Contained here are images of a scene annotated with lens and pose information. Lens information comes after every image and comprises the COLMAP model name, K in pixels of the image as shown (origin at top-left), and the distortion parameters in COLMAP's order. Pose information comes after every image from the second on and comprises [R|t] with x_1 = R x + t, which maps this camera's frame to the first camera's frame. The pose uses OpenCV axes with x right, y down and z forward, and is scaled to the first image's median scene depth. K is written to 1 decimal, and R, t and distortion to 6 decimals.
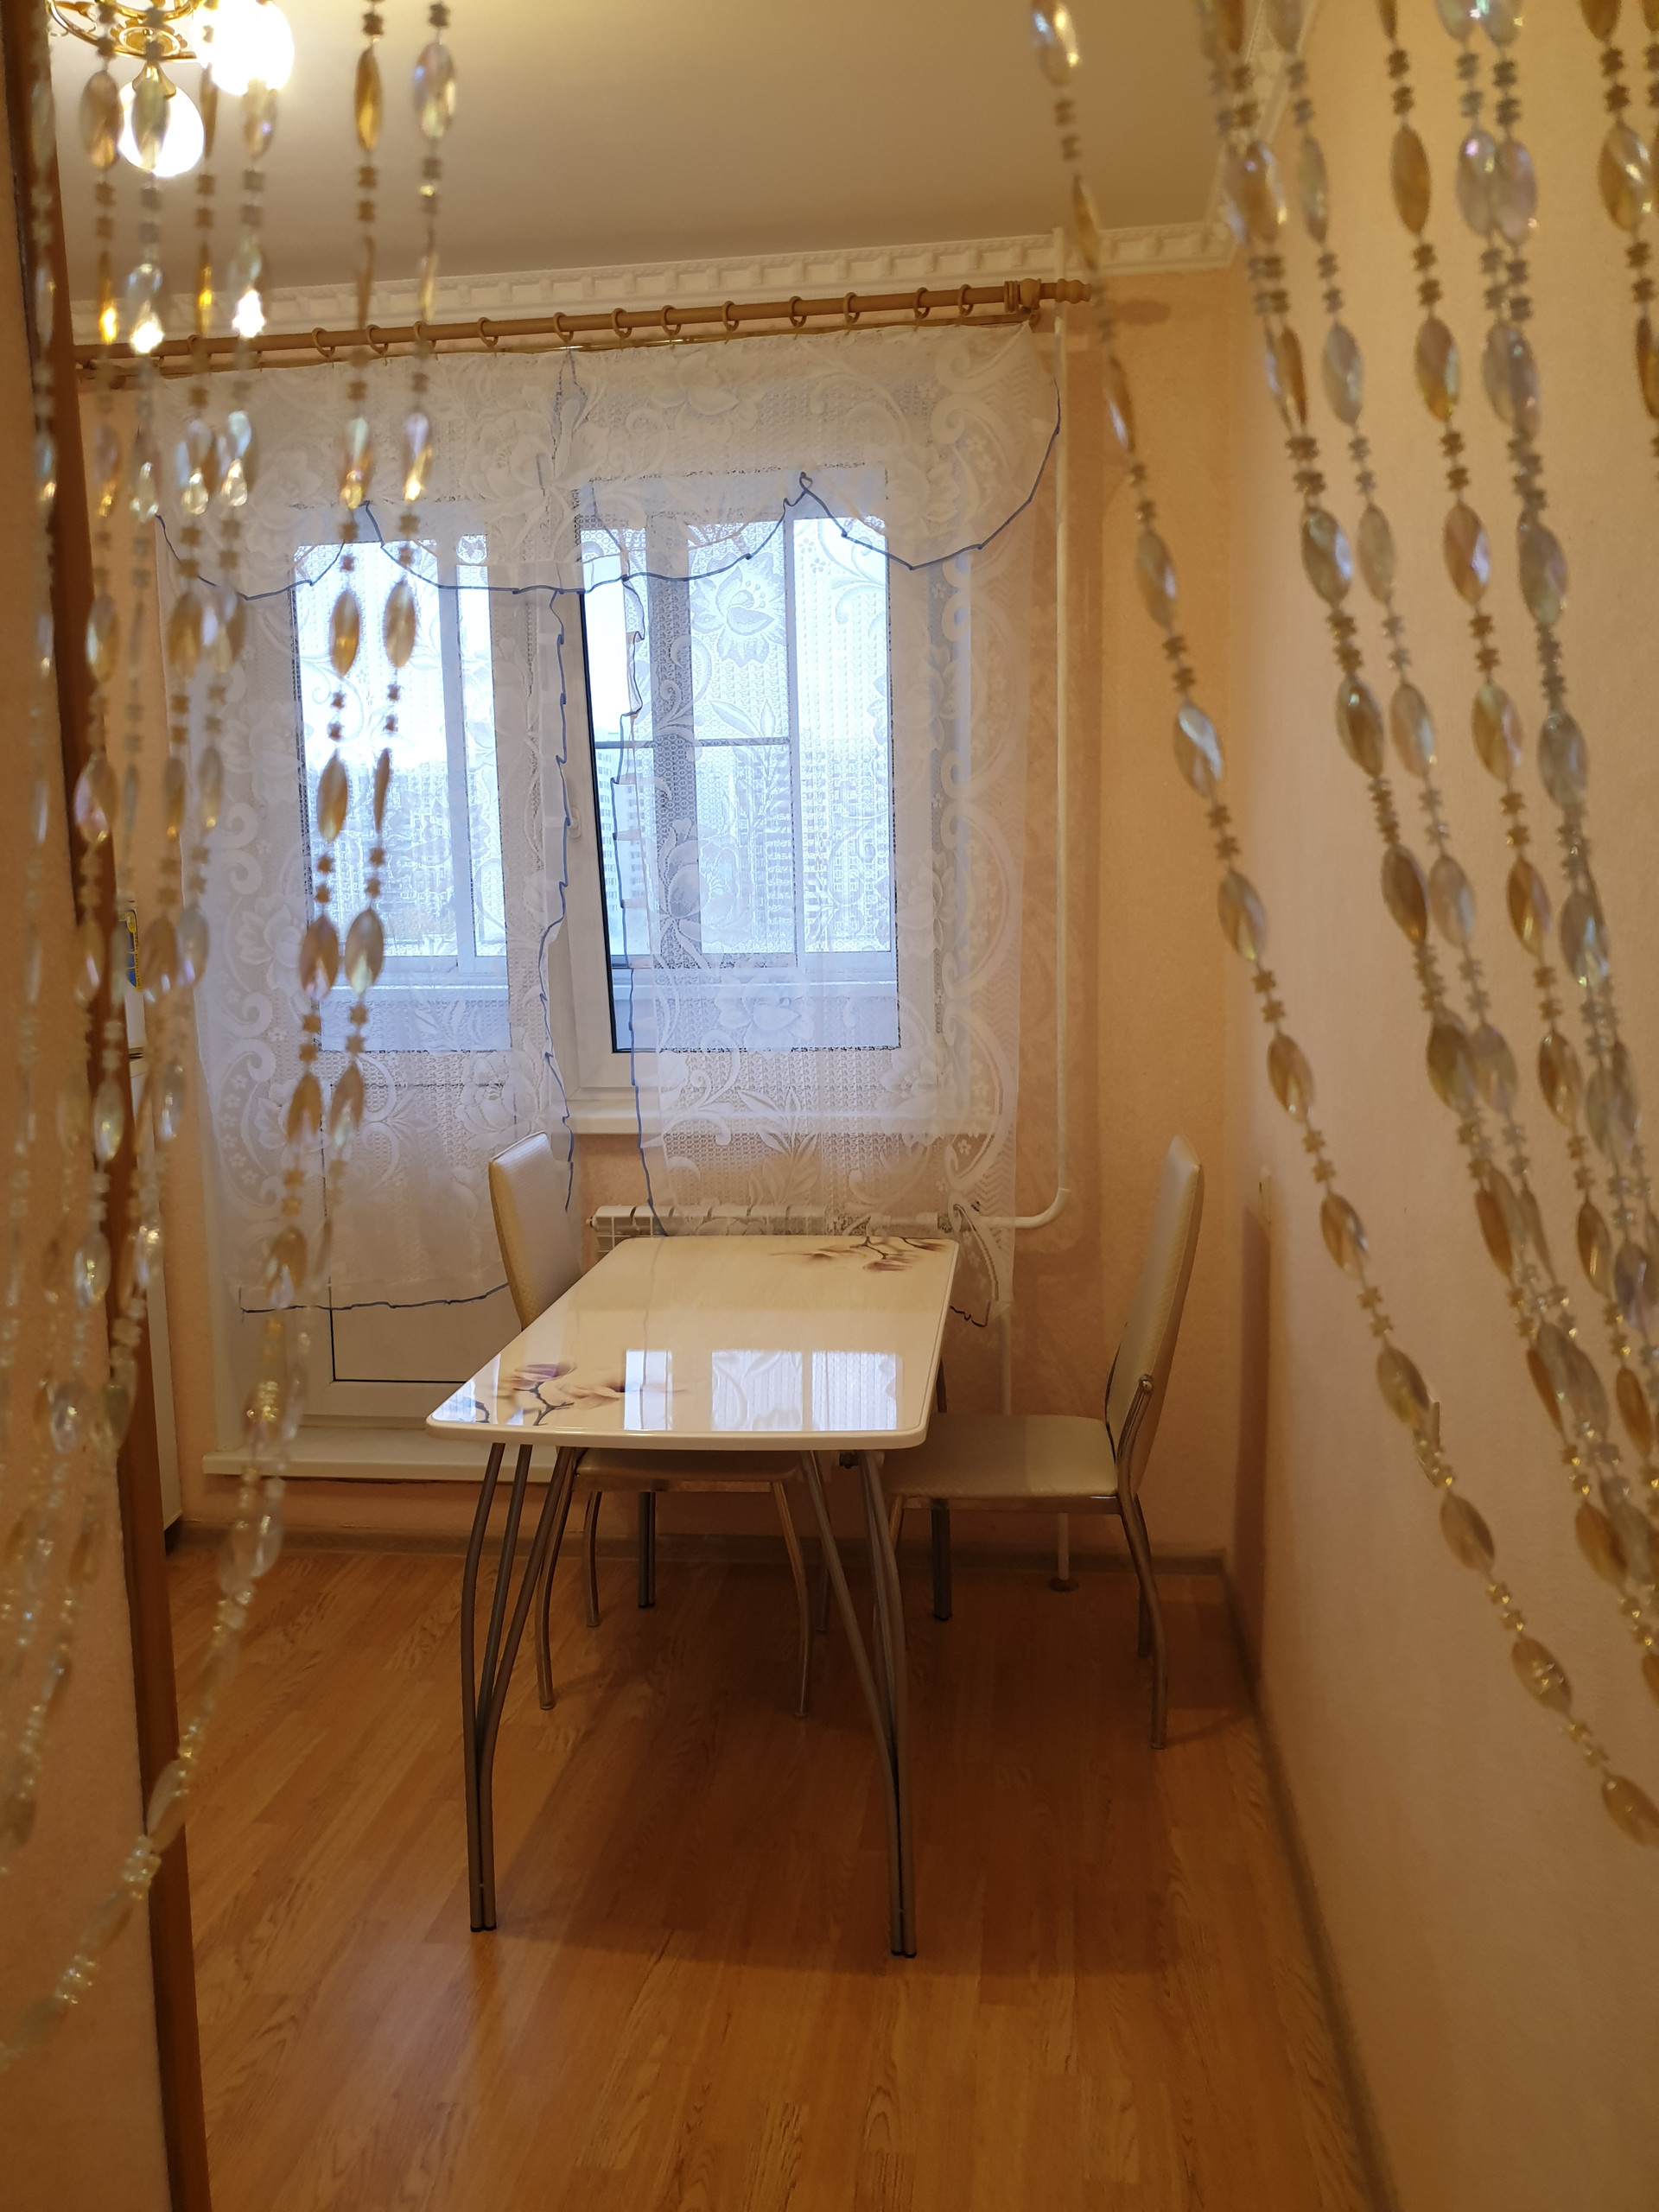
lens RADIAL K [[1712.4, 0, 830.7], [0, 1712.4, 1107.8], [0, 0, 1]] dist [0.002146, 0.005374]
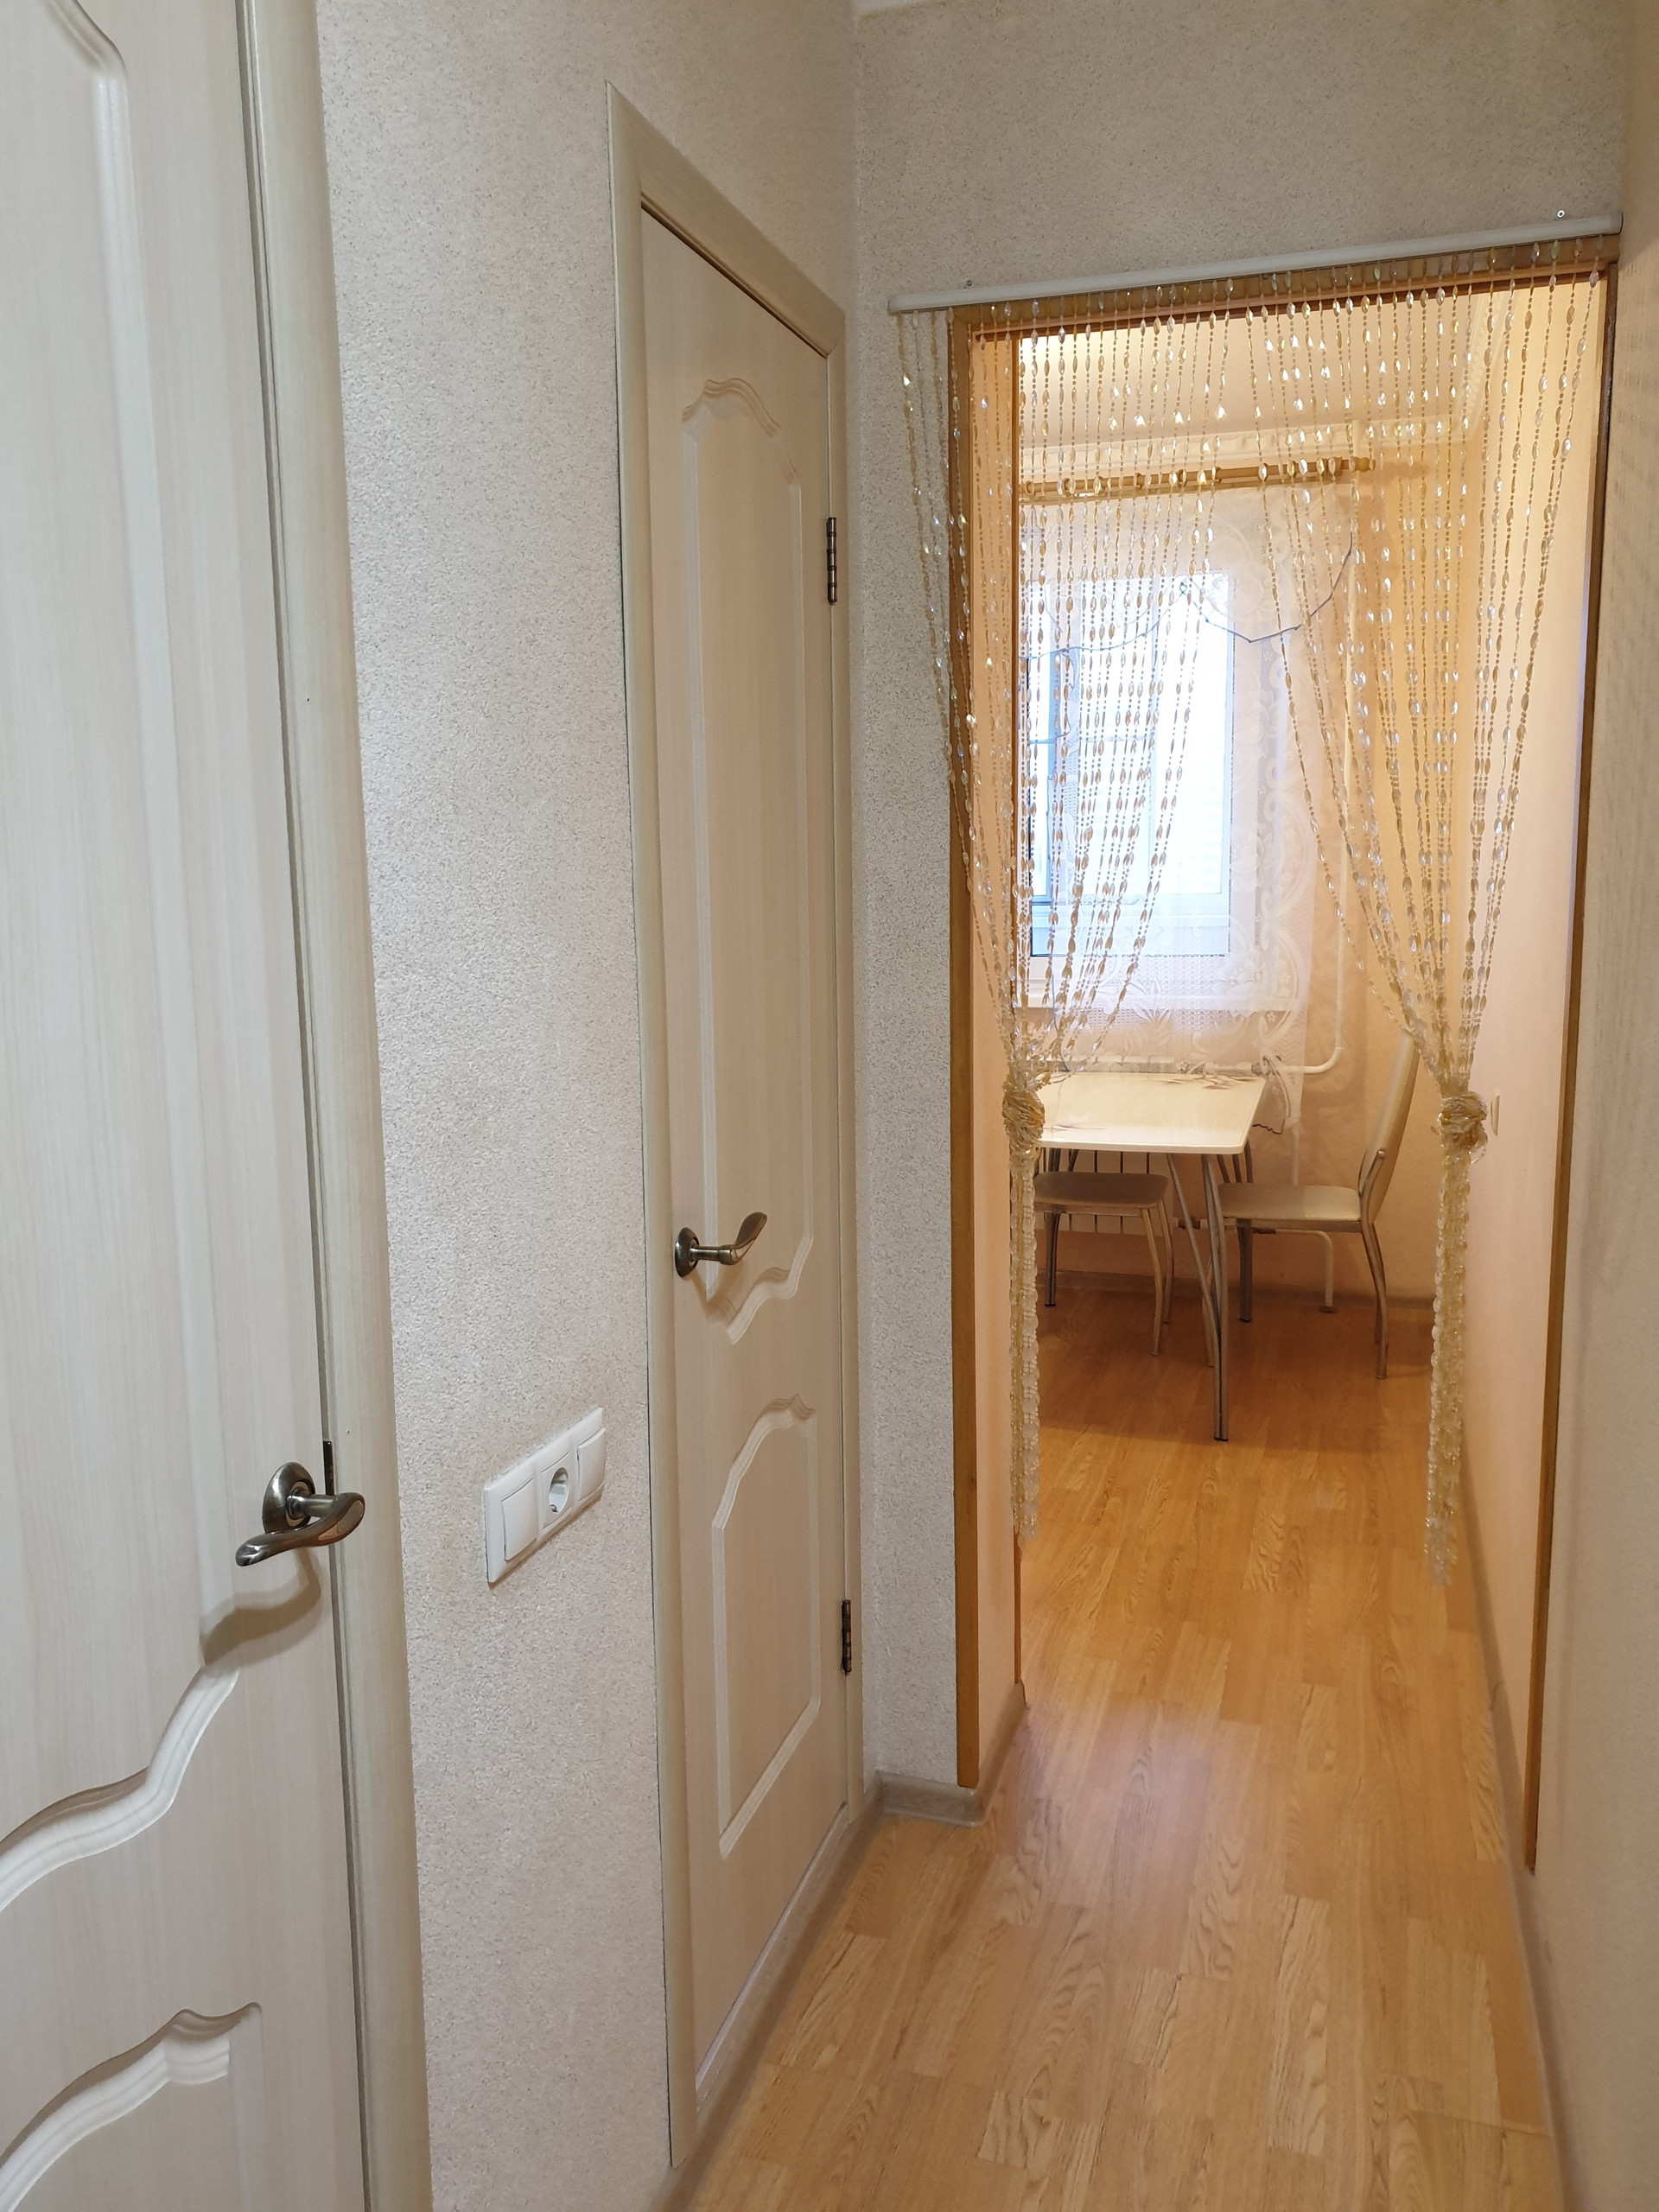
lens RADIAL K [[1661.0, 0, 824.0], [0, 1661.0, 1060.7], [0, 0, 1]] dist [-0.031739, -0.003513]
pose [[0.982477, 0.036023, -0.182871, -0.043164], [-0.035382, 0.999351, 0.006769, 0.067017], [0.182996, -0.000180, 0.983114, -0.528634]]
